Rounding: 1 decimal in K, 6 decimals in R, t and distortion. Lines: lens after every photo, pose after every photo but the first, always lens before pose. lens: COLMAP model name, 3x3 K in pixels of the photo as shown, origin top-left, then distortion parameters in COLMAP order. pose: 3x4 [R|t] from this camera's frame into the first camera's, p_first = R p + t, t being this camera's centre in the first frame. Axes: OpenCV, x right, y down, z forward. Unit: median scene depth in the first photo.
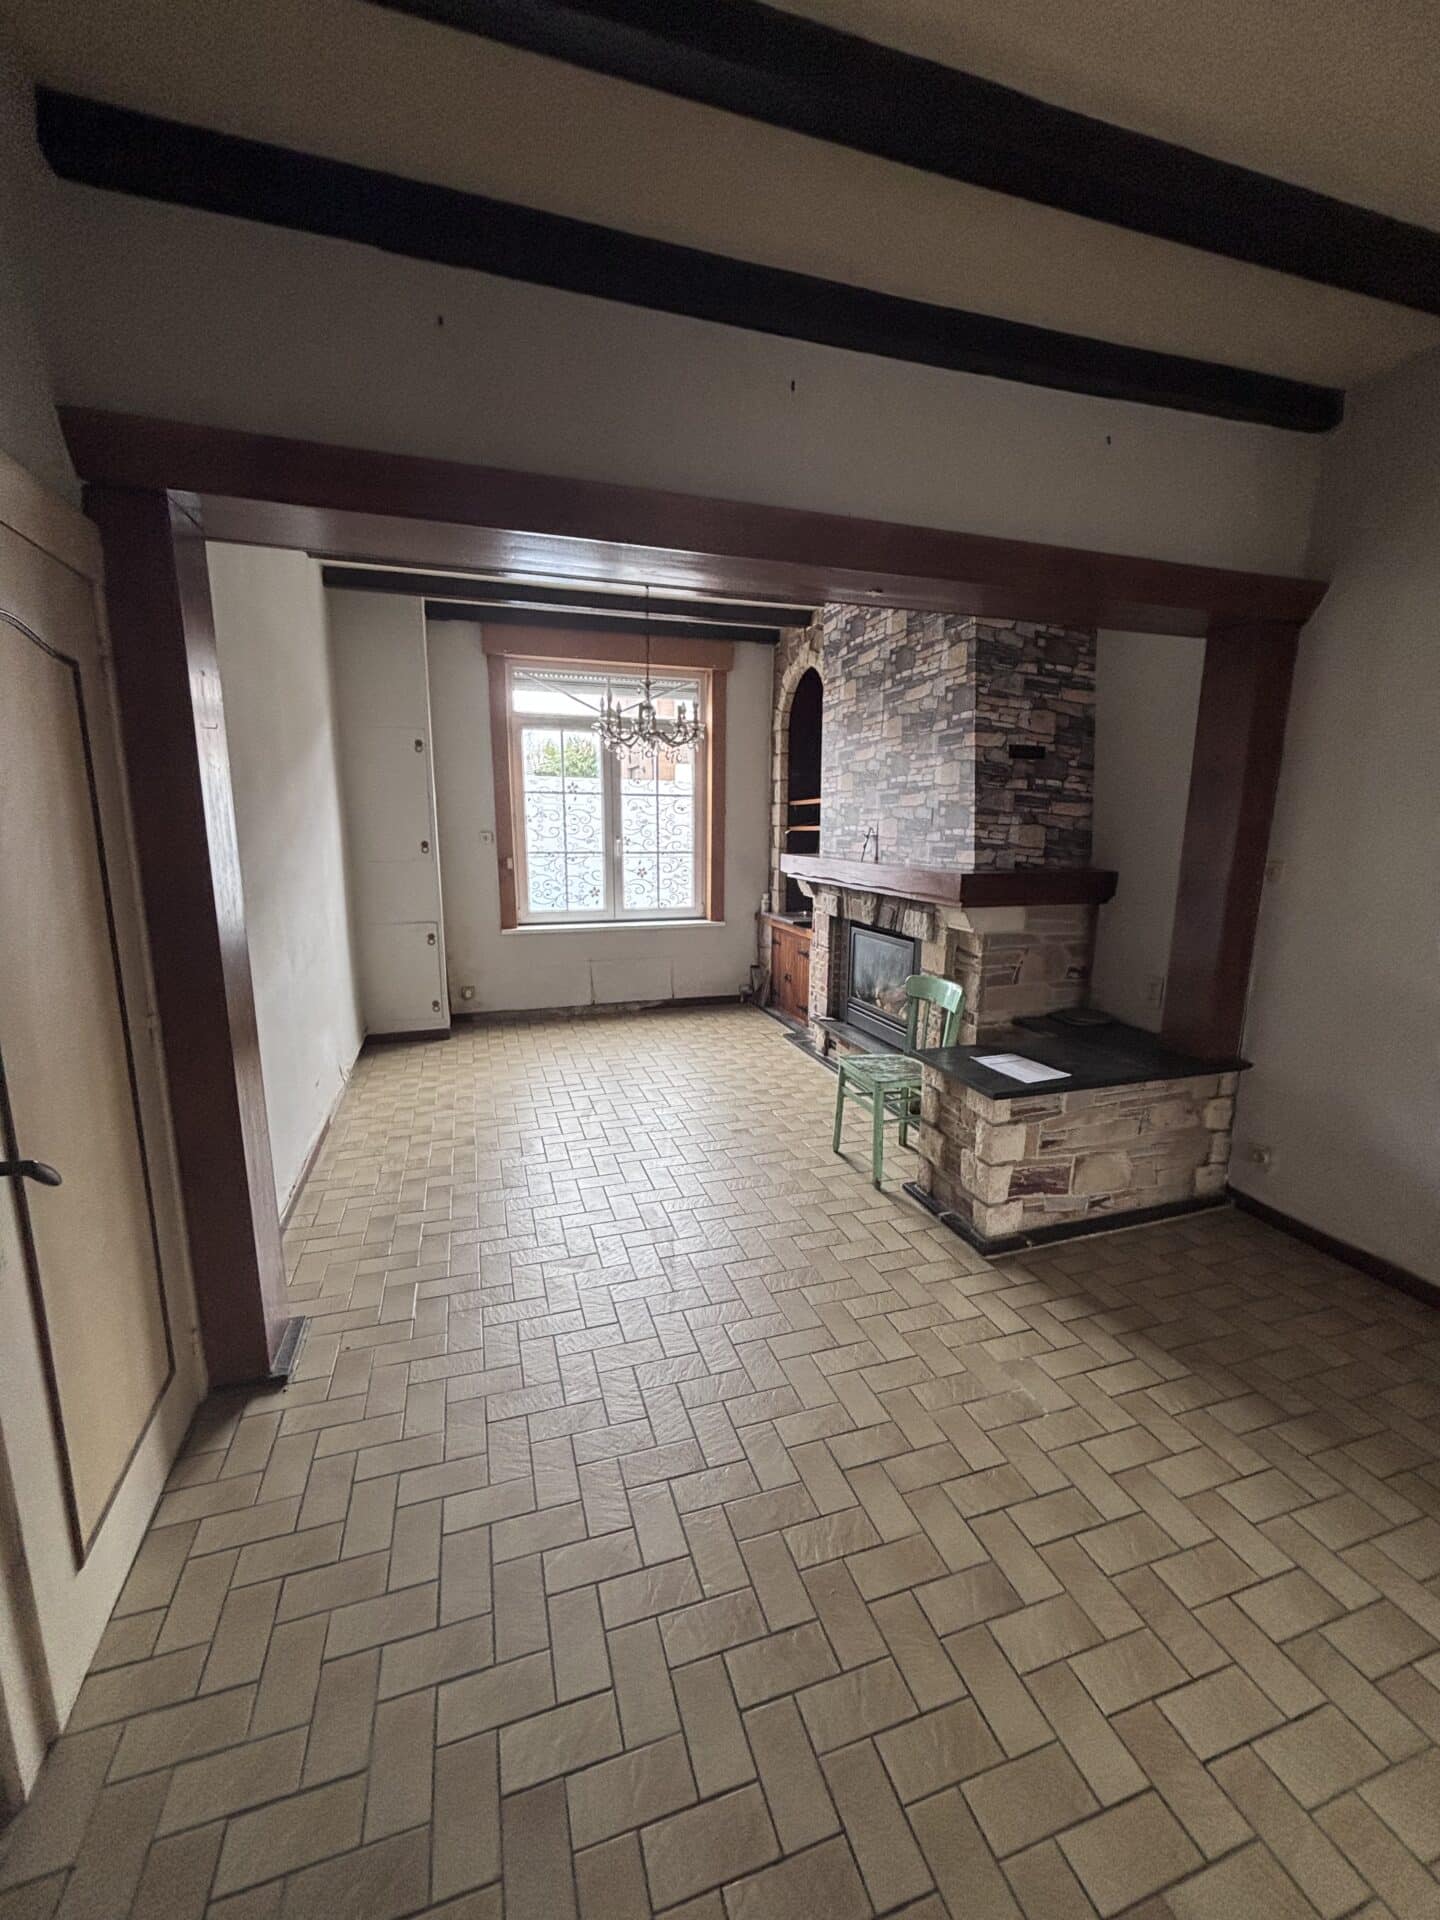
lens RADIAL K [[770.5, 0, 717.9], [0, 770.5, 968.0], [0, 0, 1]] dist [0.002408, -0.001108]
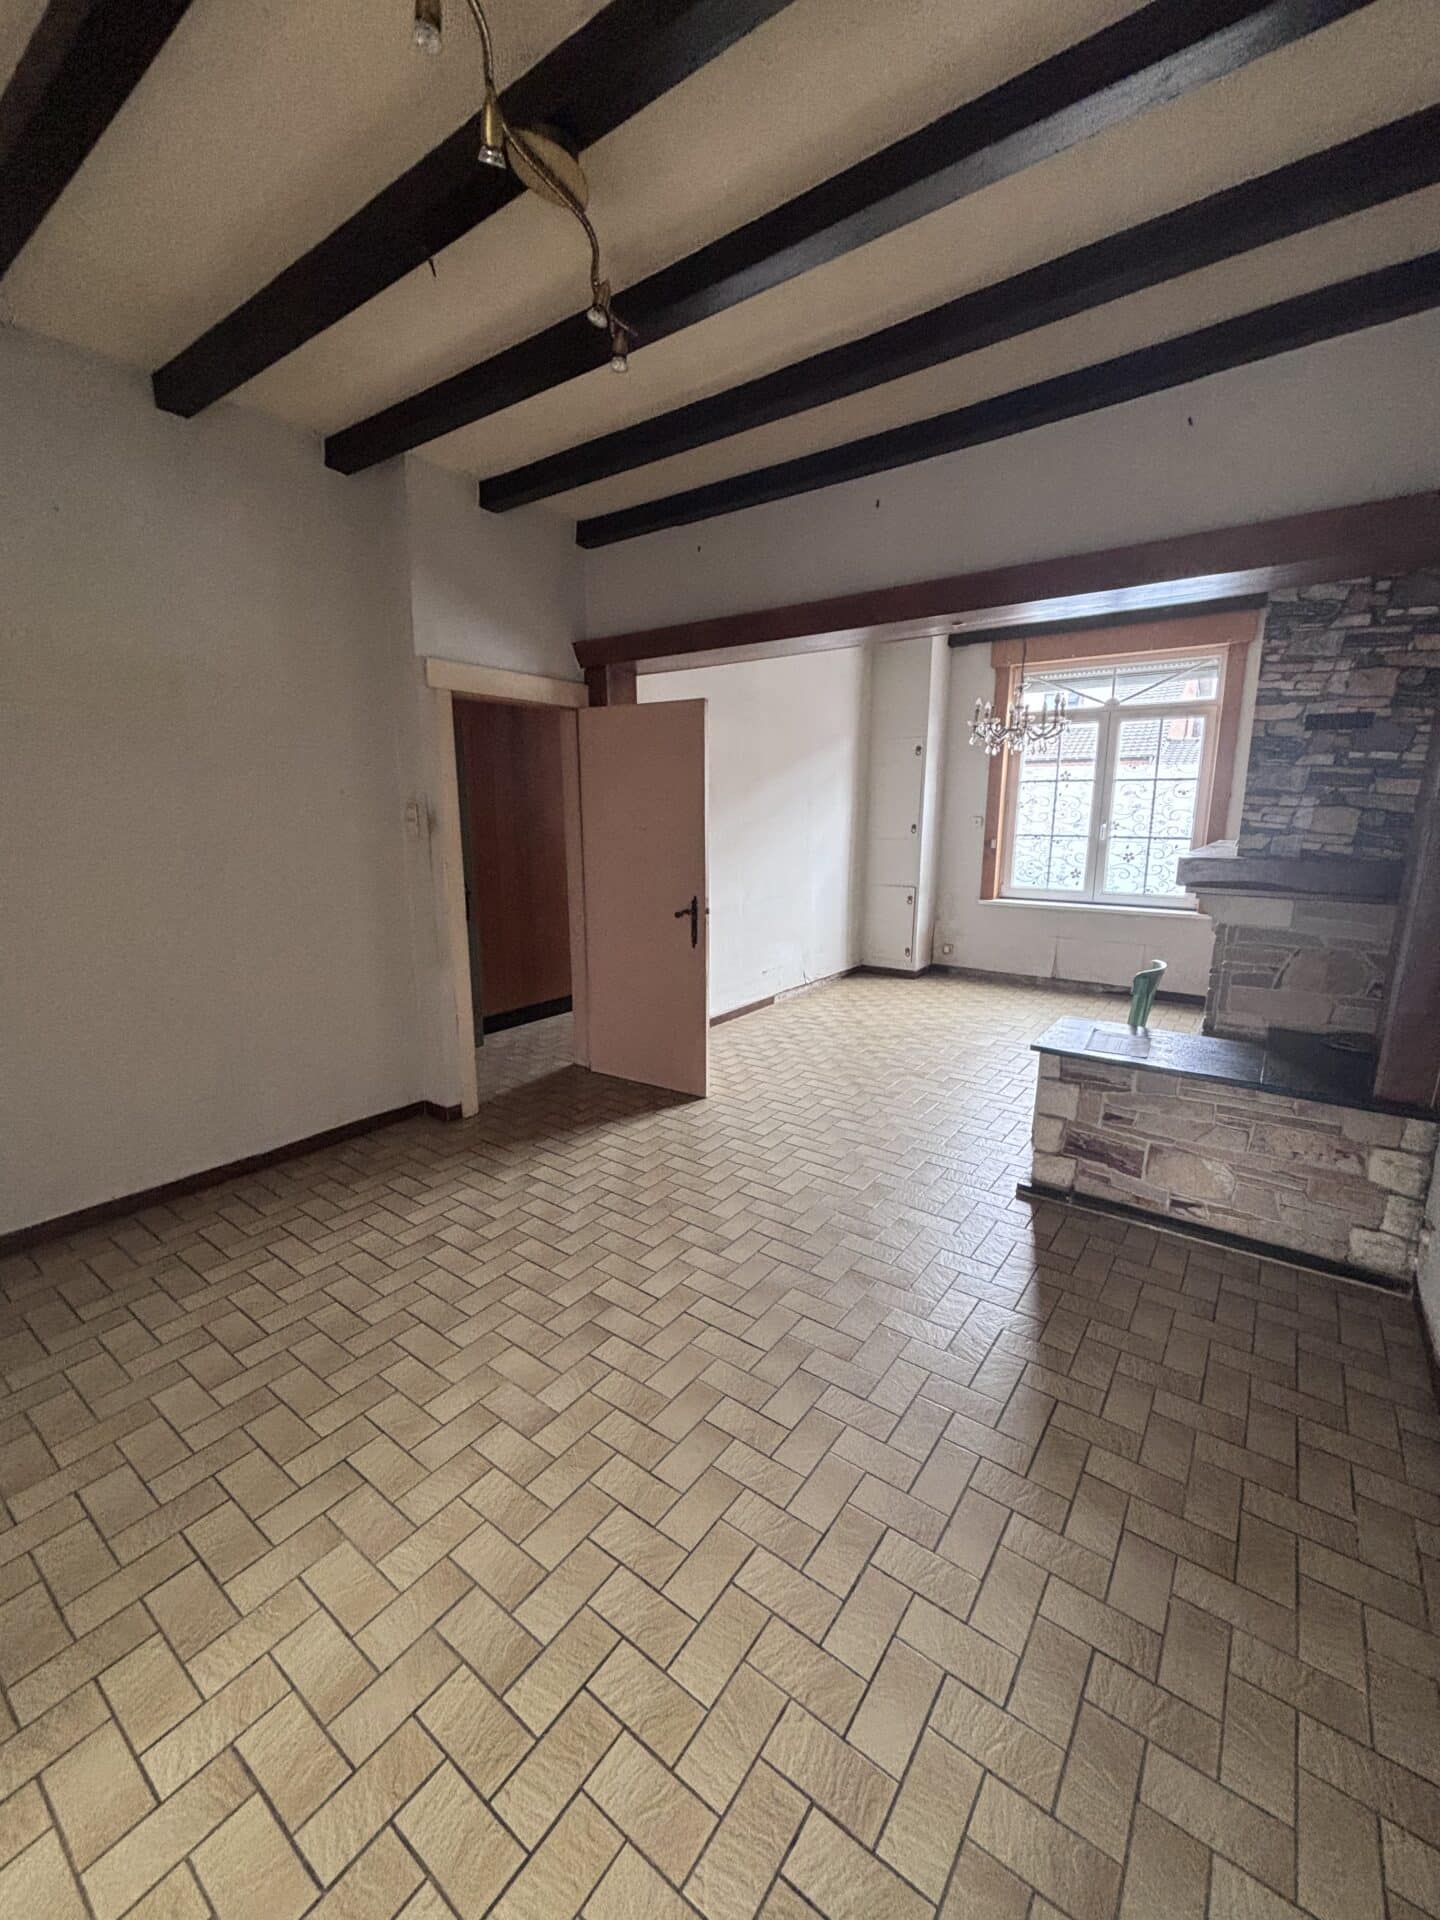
lens RADIAL K [[770.5, 0, 712.4], [0, 770.5, 958.2], [0, 0, 1]] dist [0.002408, -0.001108]
pose [[0.580116, 0.150674, -0.800476, 0.703089], [-0.149270, 0.985765, 0.077373, 0.014962], [0.800739, 0.074602, 0.594349, -0.038763]]
